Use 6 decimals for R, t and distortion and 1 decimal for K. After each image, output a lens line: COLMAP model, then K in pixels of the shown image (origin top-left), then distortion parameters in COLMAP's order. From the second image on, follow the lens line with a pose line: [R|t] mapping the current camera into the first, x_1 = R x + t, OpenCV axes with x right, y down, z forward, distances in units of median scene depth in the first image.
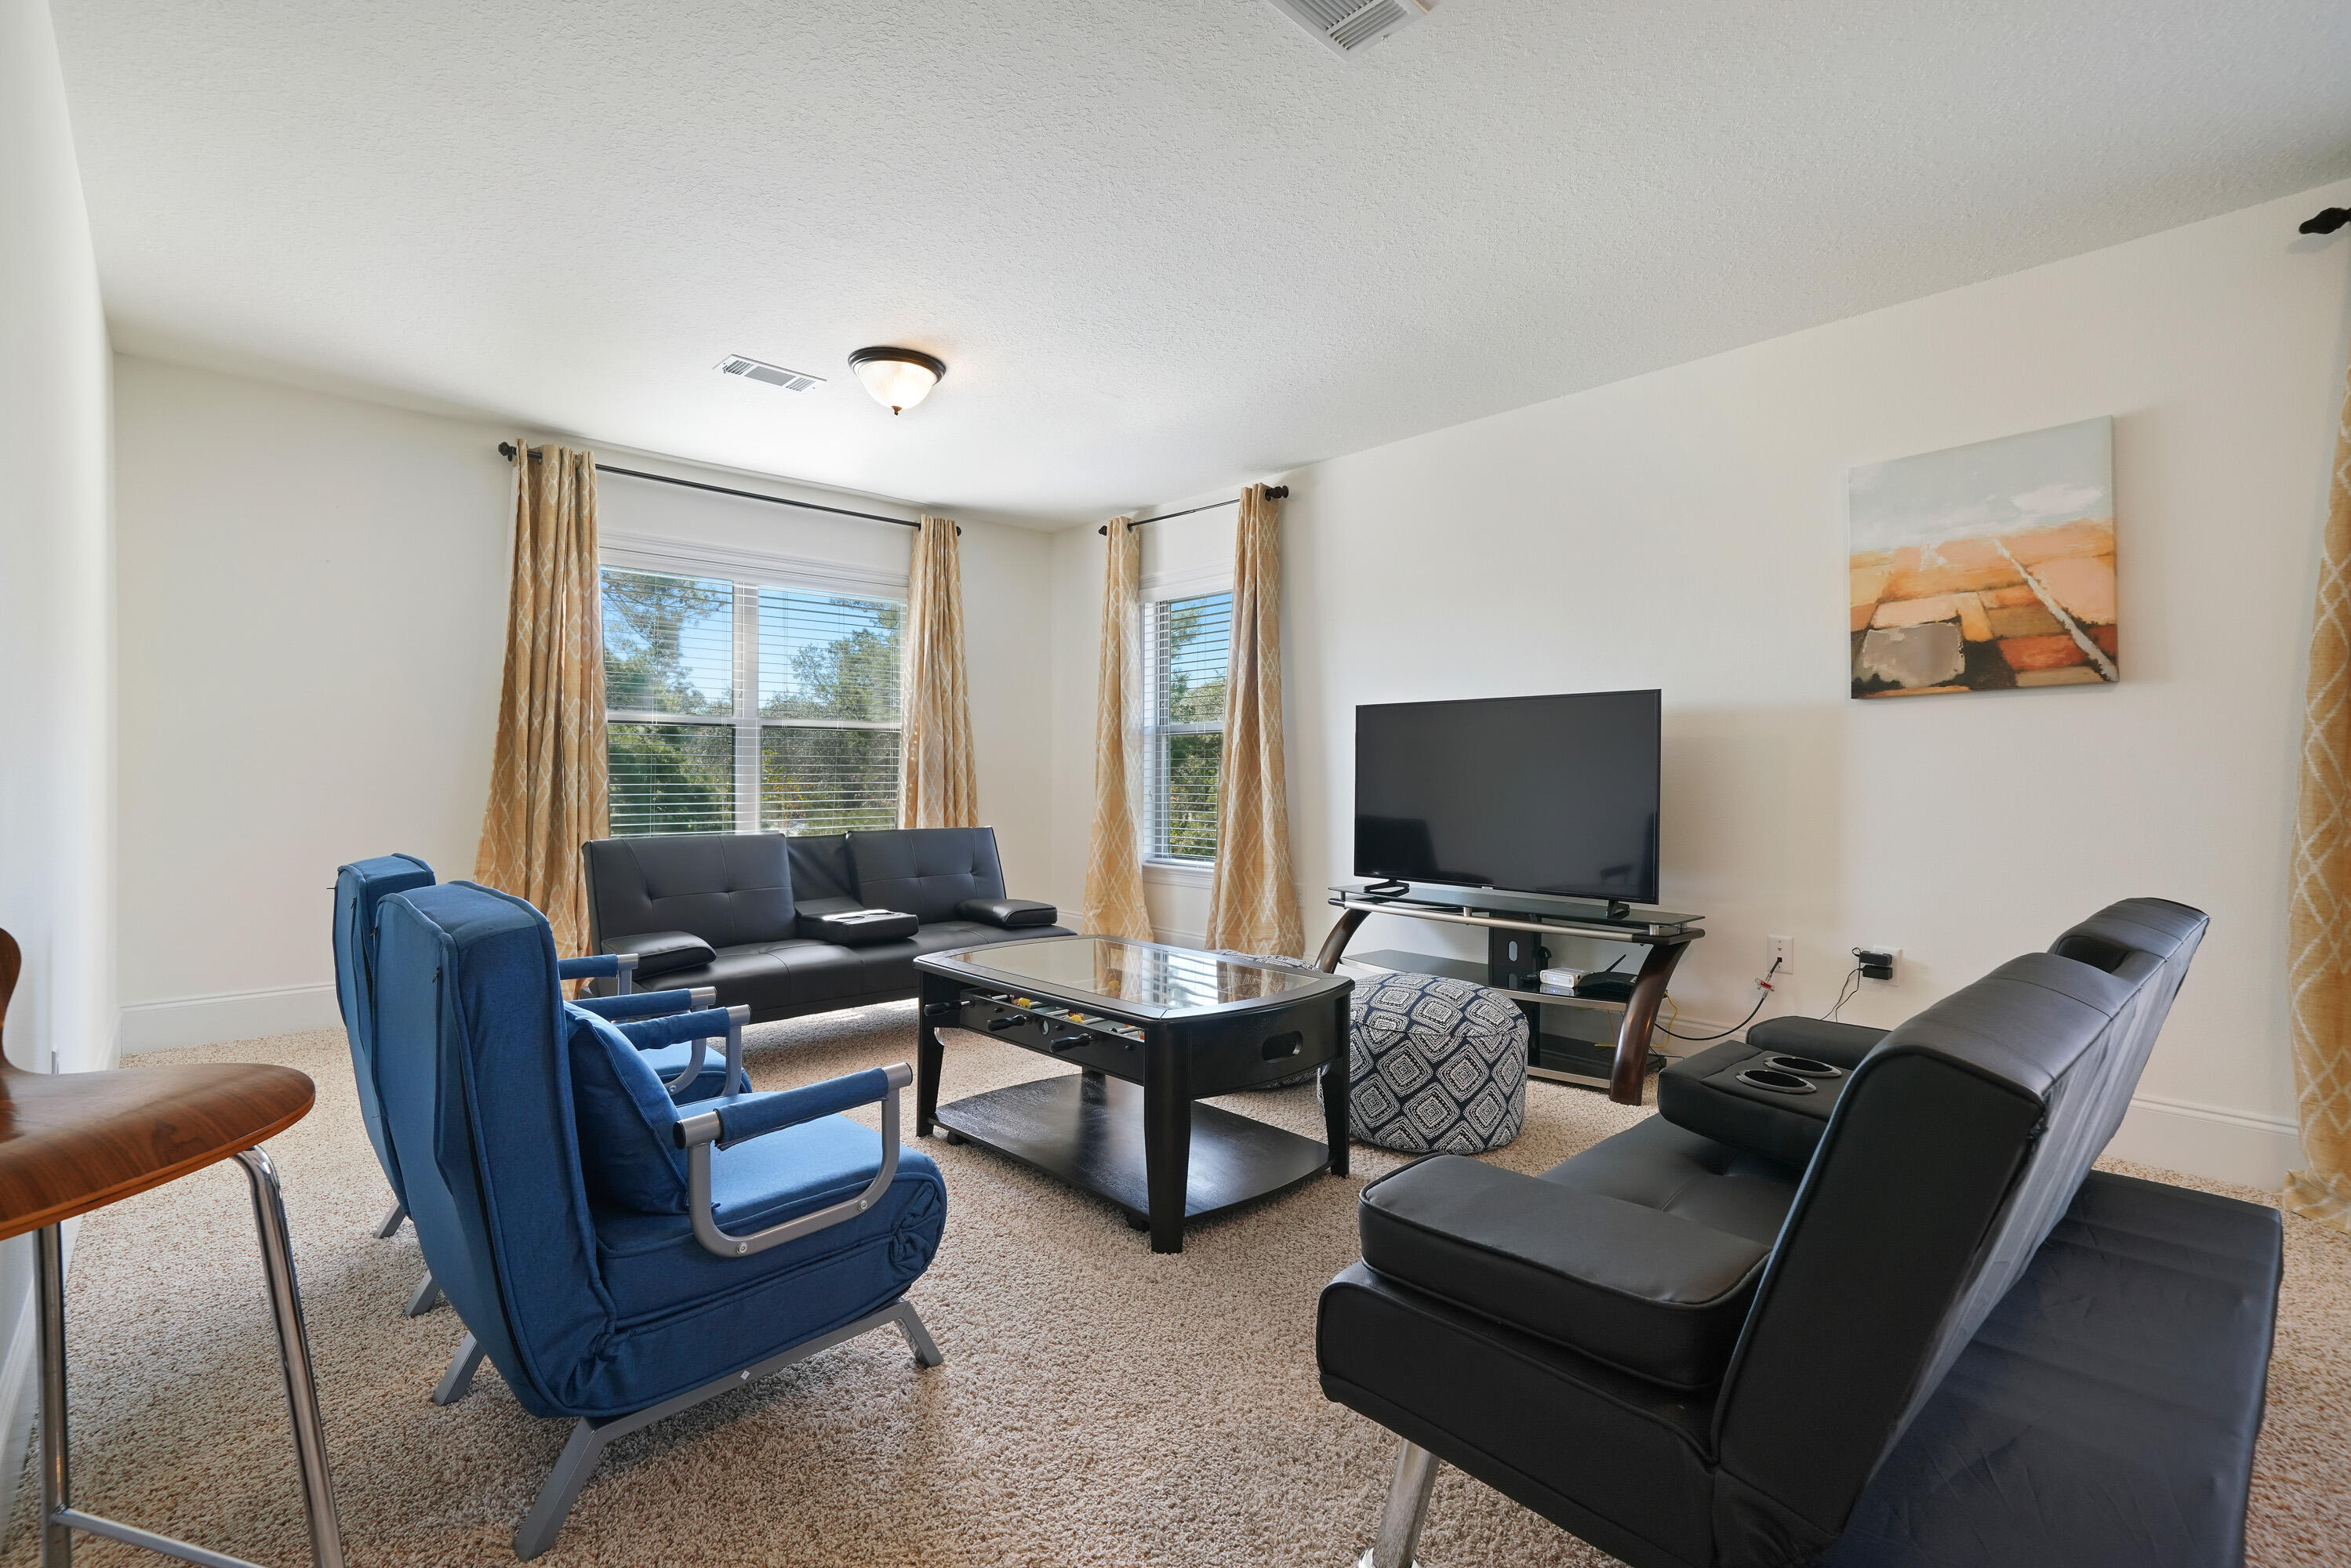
lens RADIAL K [[1063.2, 0, 1185.6], [0, 1063.2, 769.1], [0, 0, 1]] dist [0.015768, 0.000267]
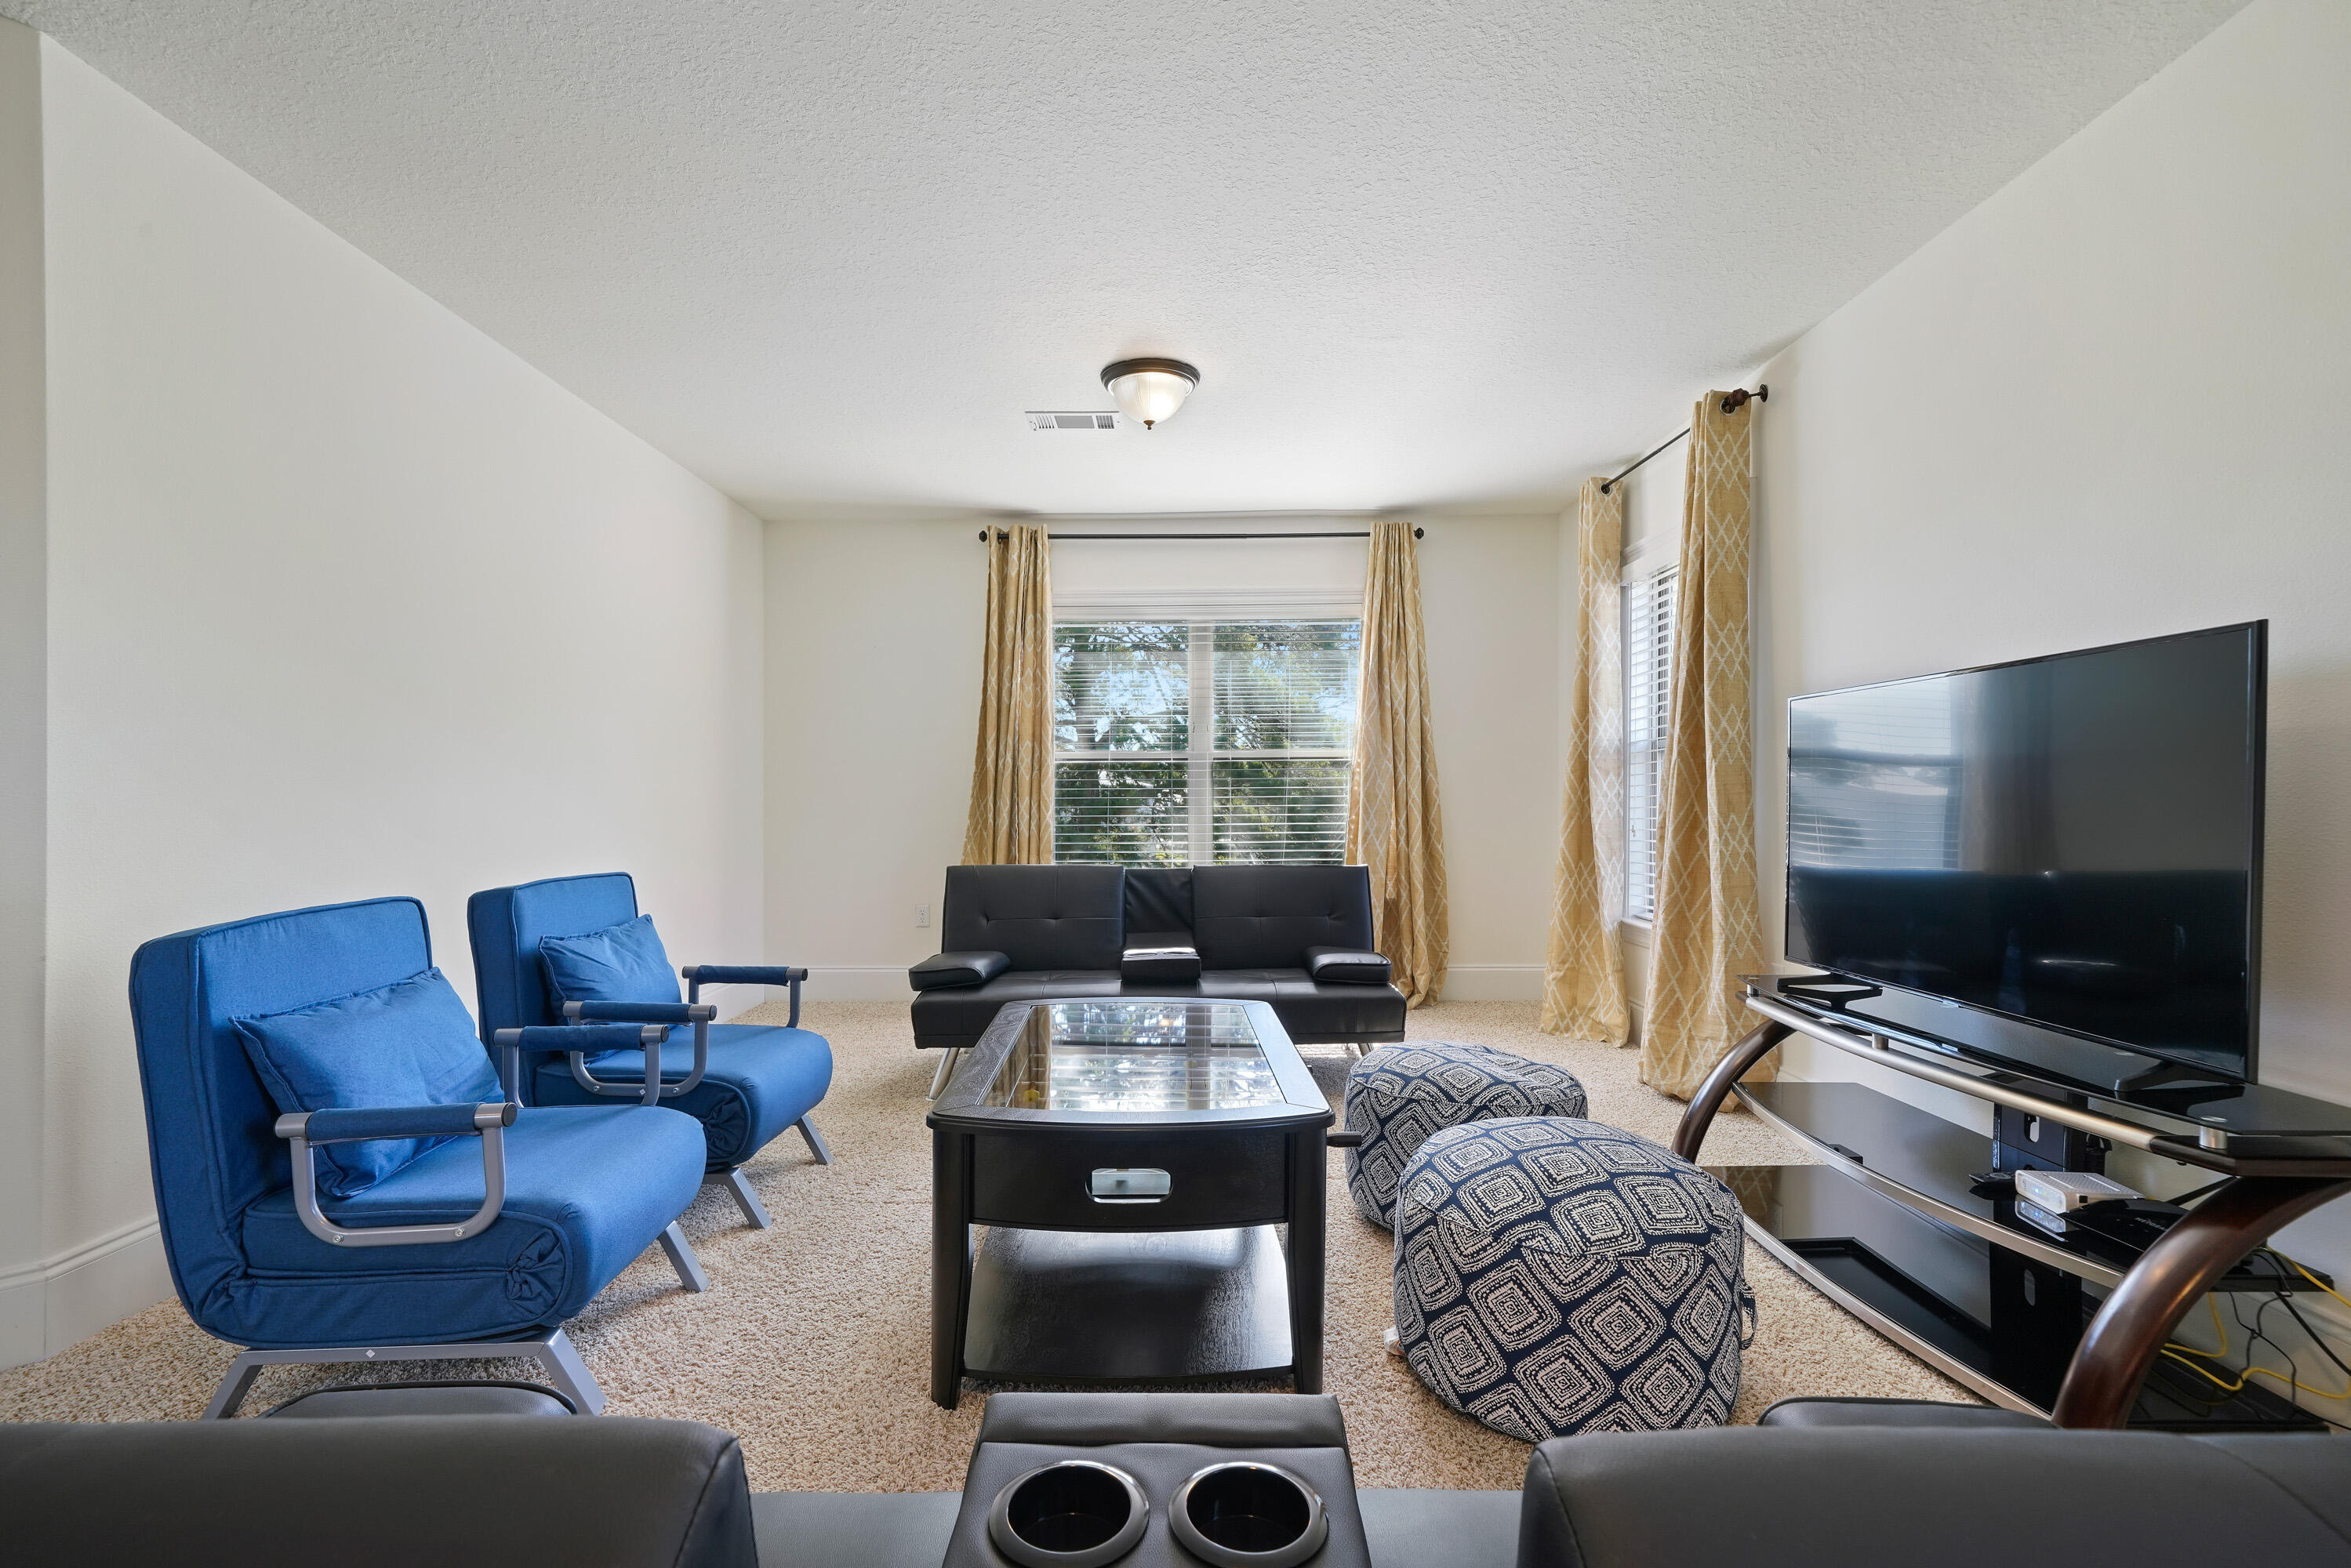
lens RADIAL K [[1072.8, 0, 1184.3], [0, 1072.8, 799.9], [0, 0, 1]] dist [-0.002596, 0.000911]
pose [[0.726344, -0.006276, -0.687303, 0.346718], [0.008685, 0.999962, 0.000047, -0.001074], [0.687276, -0.006003, 0.726371, 0.276972]]
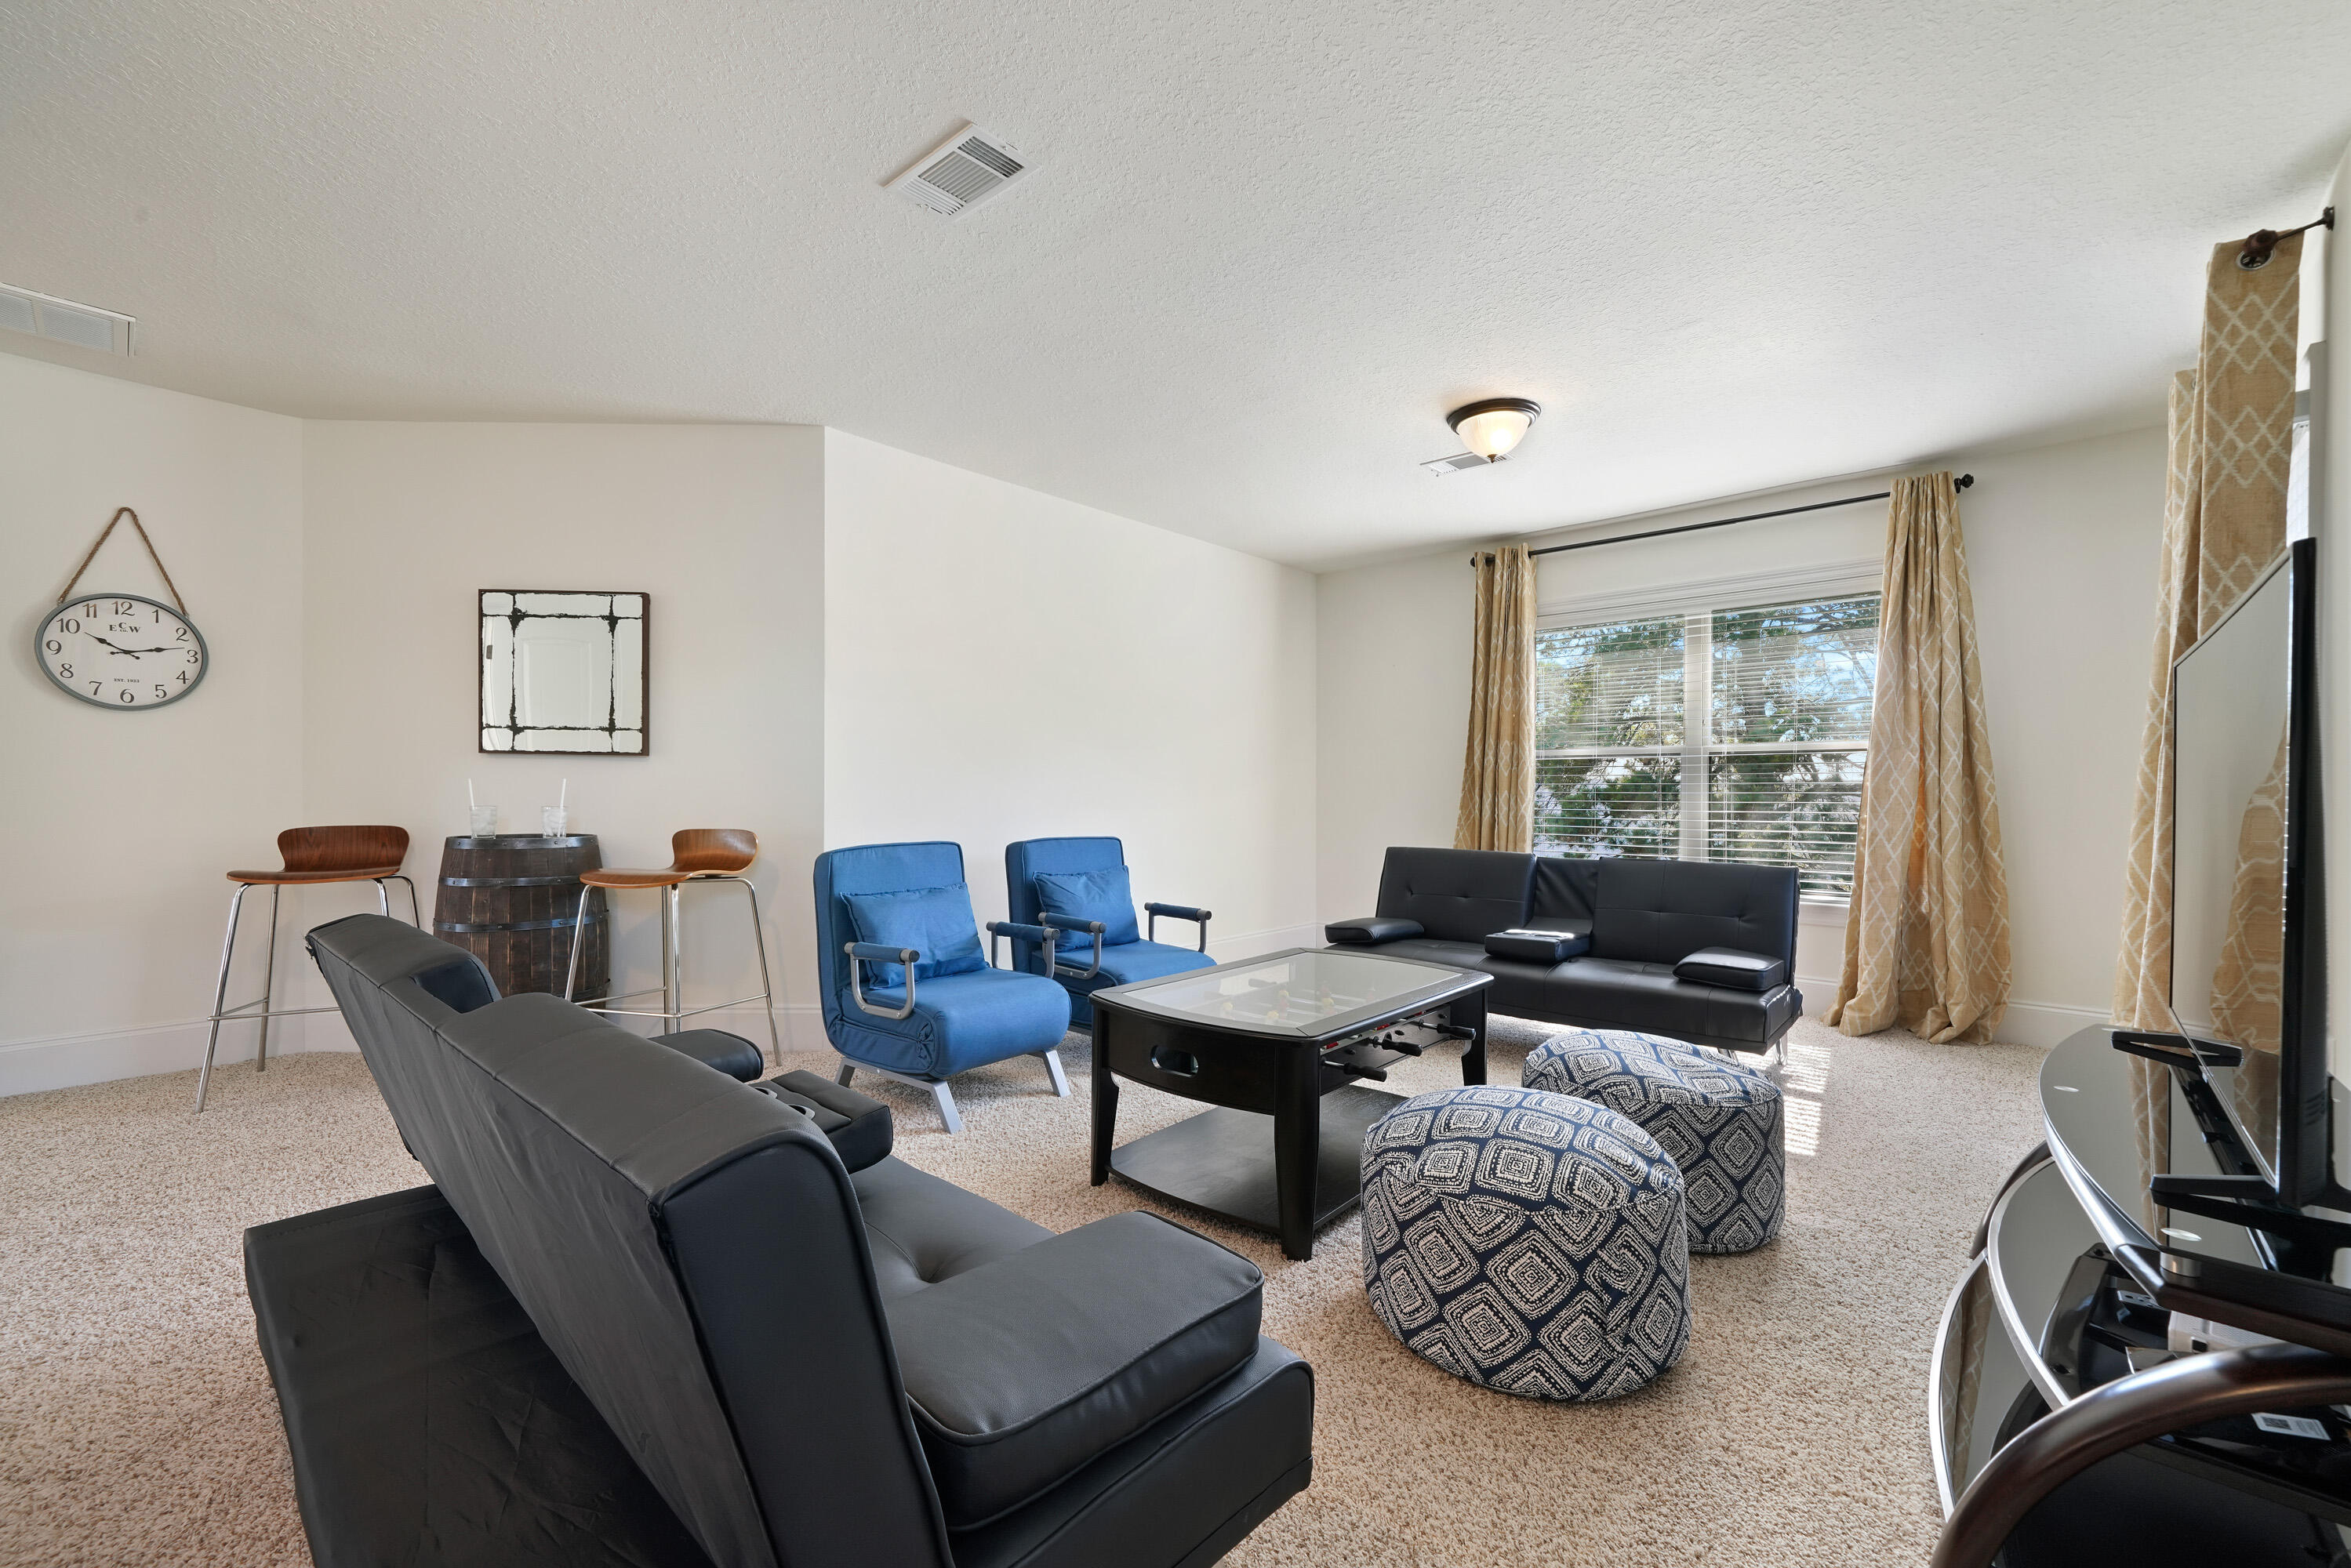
lens RADIAL K [[987.4, 0, 1172.4], [0, 987.4, 787.1], [0, 0, 1]] dist [0.003604, 0.001175]
pose [[0.072008, -0.008907, -0.997364, 0.585609], [-0.002553, 0.999955, -0.009115, 0.001691], [0.997401, 0.003202, 0.071982, 0.518053]]
